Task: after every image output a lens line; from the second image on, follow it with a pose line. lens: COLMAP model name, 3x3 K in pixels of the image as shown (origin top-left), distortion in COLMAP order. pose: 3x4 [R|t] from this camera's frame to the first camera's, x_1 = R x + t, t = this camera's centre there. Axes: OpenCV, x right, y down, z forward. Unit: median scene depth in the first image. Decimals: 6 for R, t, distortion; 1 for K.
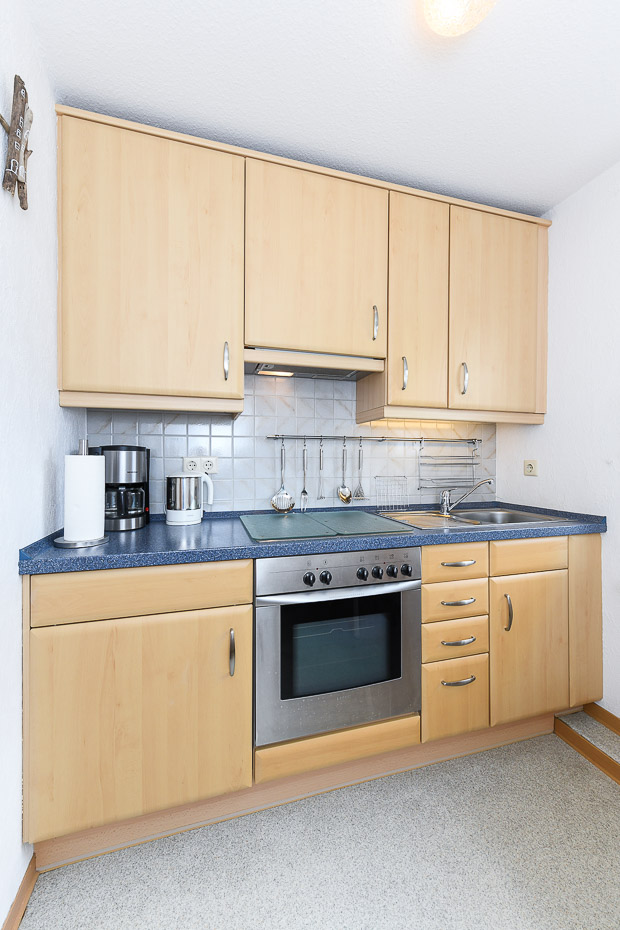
lens RADIAL K [[378.5, 0, 313.8], [0, 378.5, 462.0], [0, 0, 1]] dist [0.004649, -0.001121]
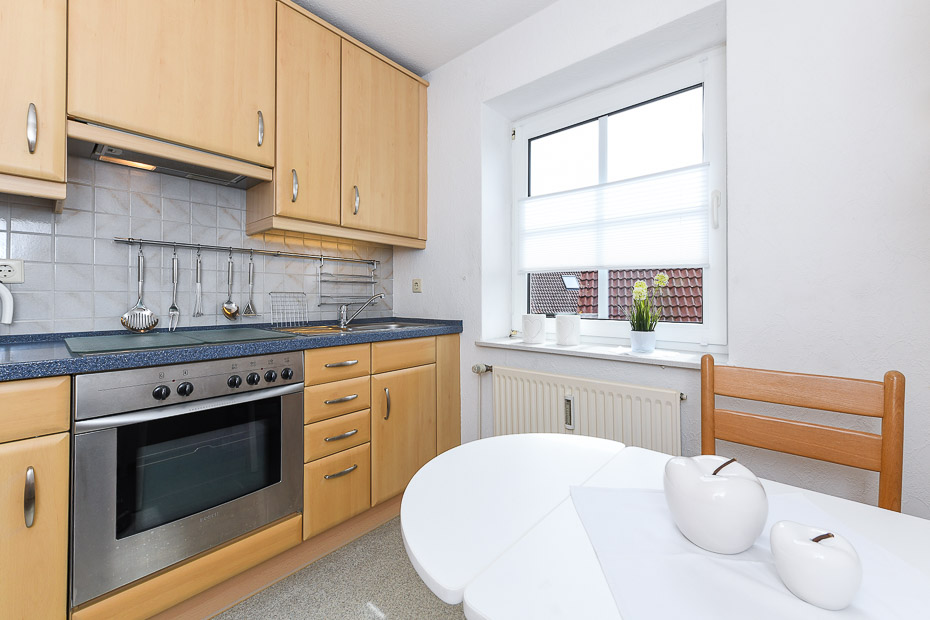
lens RADIAL K [[378.5, 0, 464.6], [0, 378.5, 292.2], [0, 0, 1]] dist [0.004649, -0.001121]
pose [[0.842948, 0.004642, 0.537975, 0.080276], [0.001274, 0.999943, -0.010623, 0.062885], [-0.537994, 0.009640, 0.842894, -0.099261]]
